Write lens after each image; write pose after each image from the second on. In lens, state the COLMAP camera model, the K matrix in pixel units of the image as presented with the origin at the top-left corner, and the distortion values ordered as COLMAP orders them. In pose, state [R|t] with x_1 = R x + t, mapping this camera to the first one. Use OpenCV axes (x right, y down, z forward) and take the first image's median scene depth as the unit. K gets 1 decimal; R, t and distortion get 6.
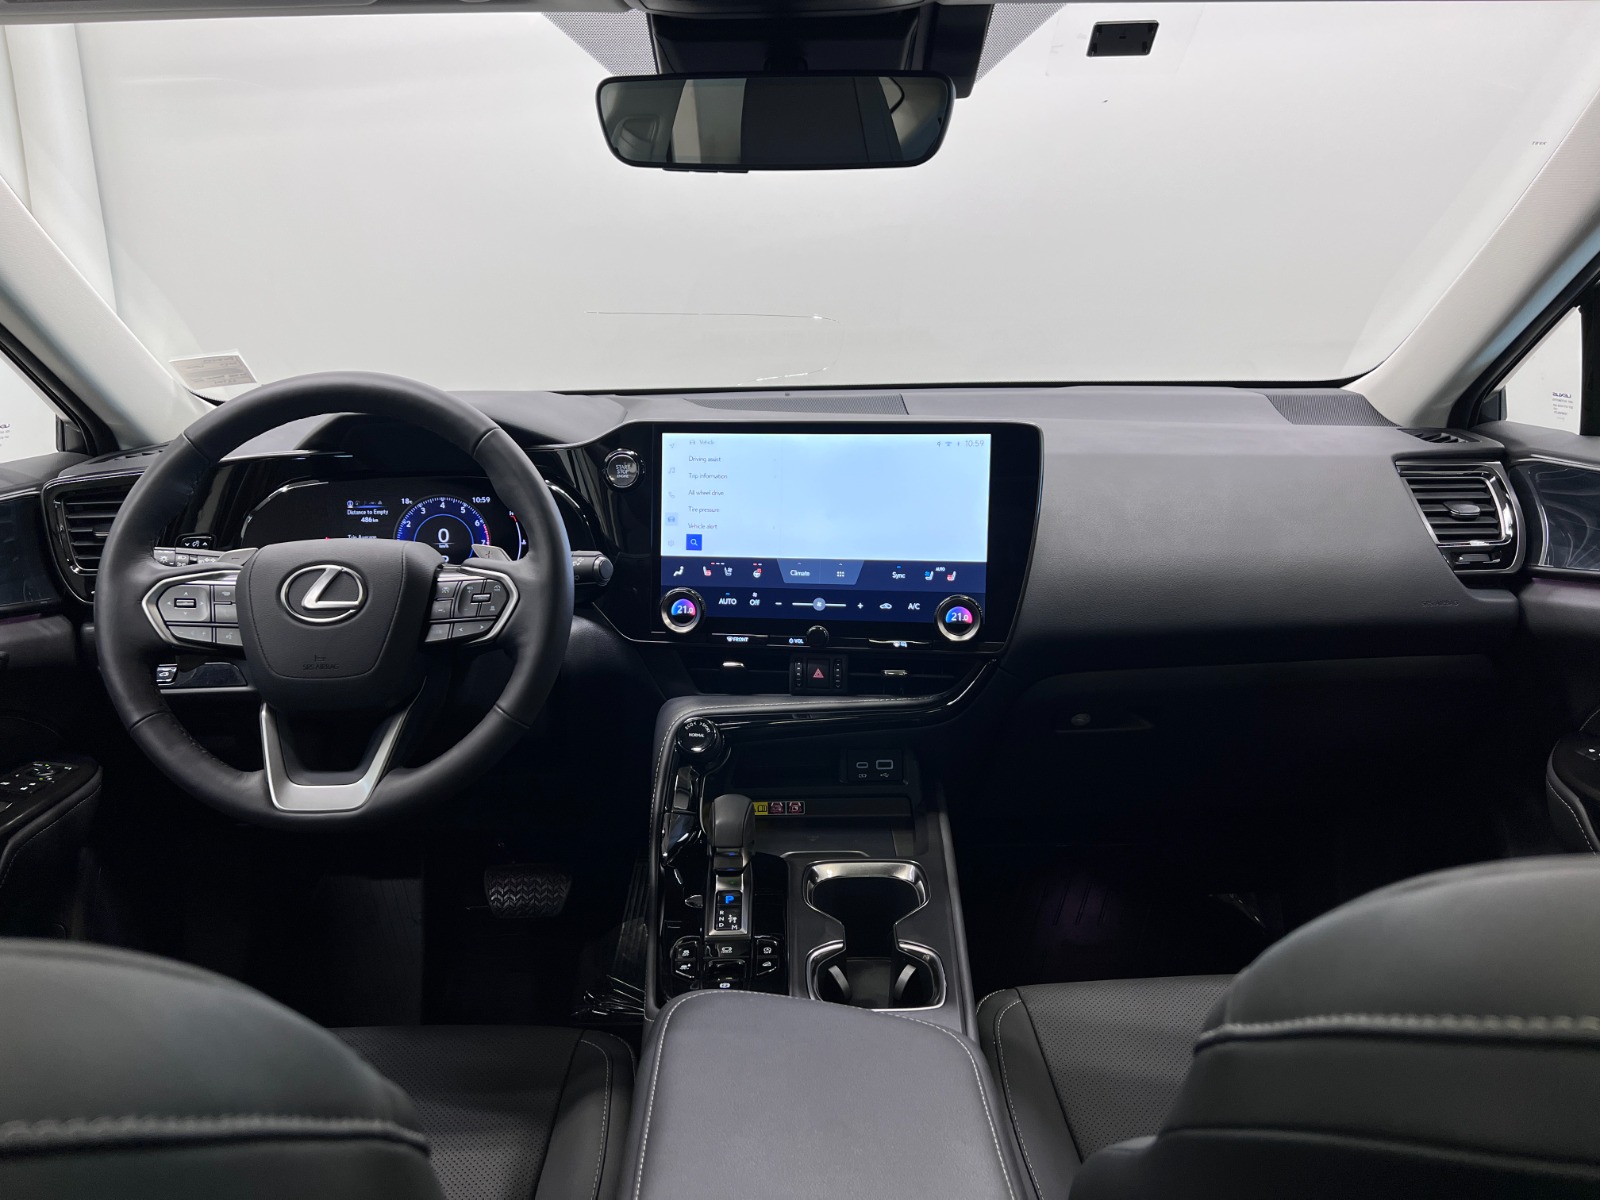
lens RADIAL K [[1200.0, 0, 803.7], [0, 1200.0, 608.5], [0, 0, 1]] dist [0.080990, -0.143698]
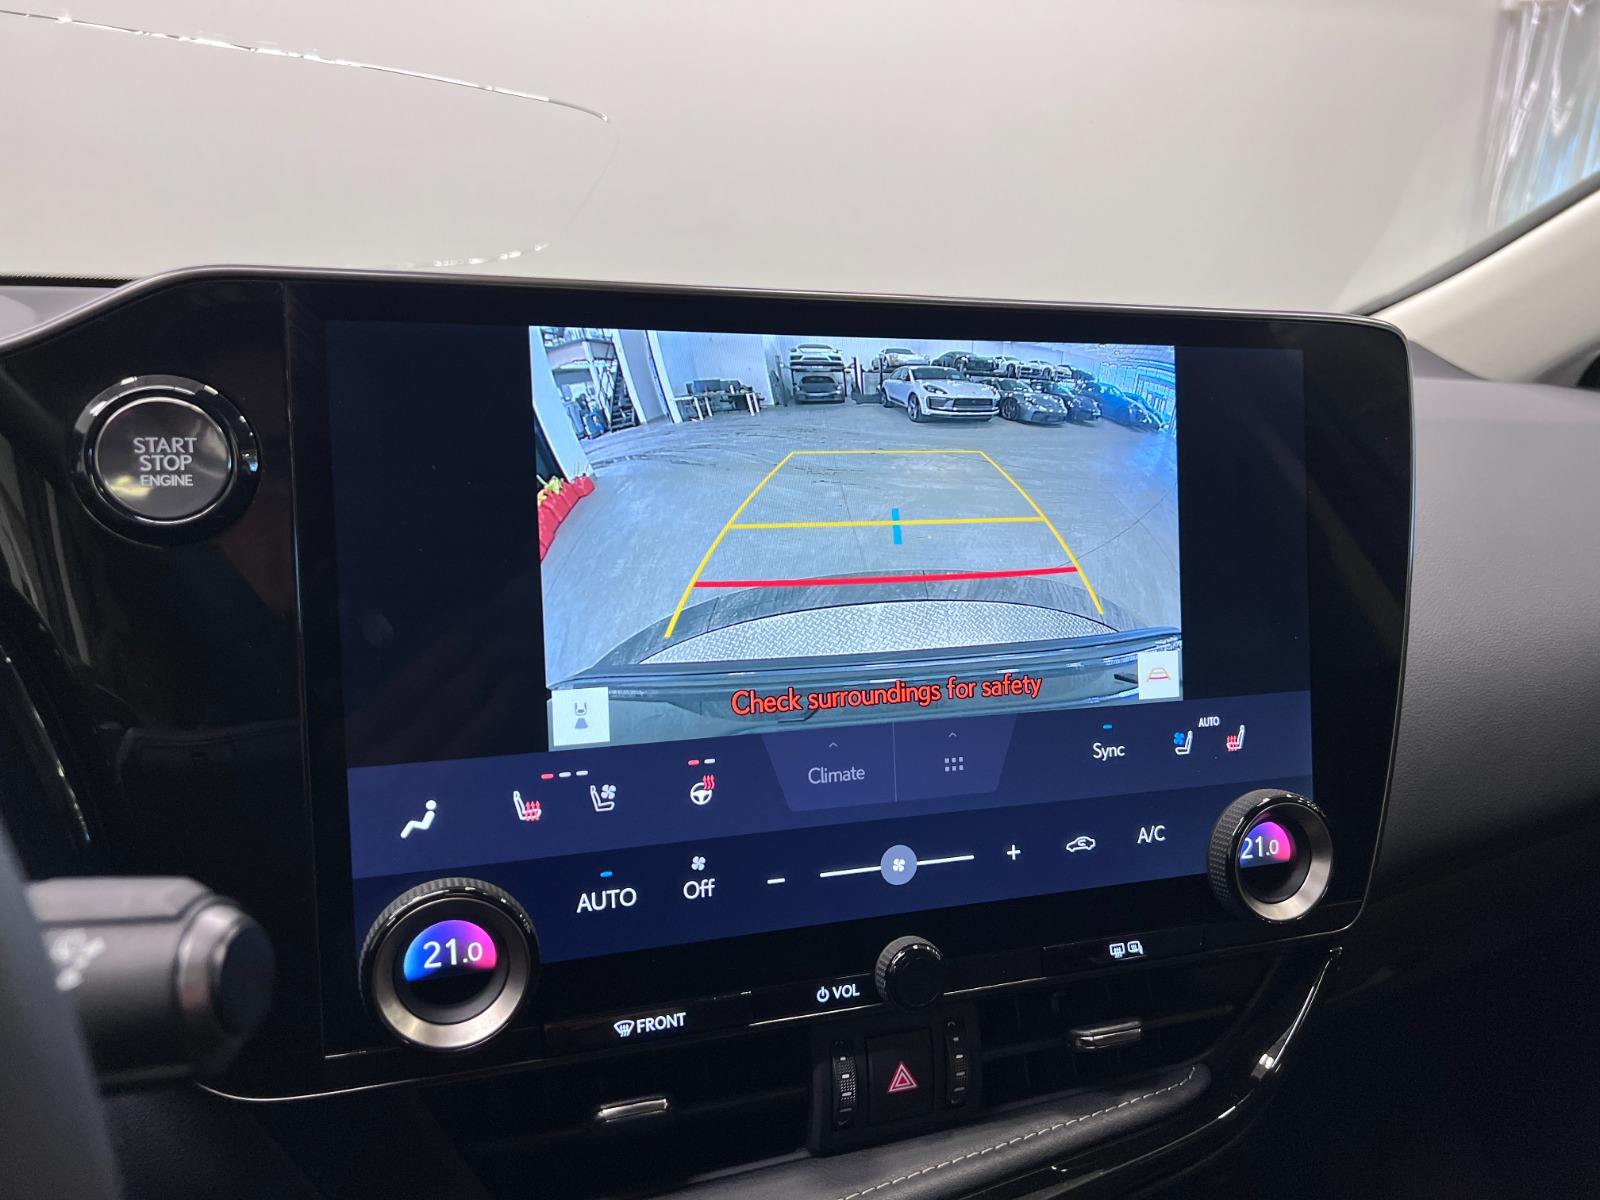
lens RADIAL K [[1200.0, 0, 803.7], [0, 1200.0, 608.5], [0, 0, 1]] dist [0.080990, -0.143698]
pose [[0.881793, -0.065417, 0.467078, -0.155310], [0.075367, 0.997152, -0.002628, -0.072963], [-0.465576, 0.037519, 0.884212, 0.720532]]
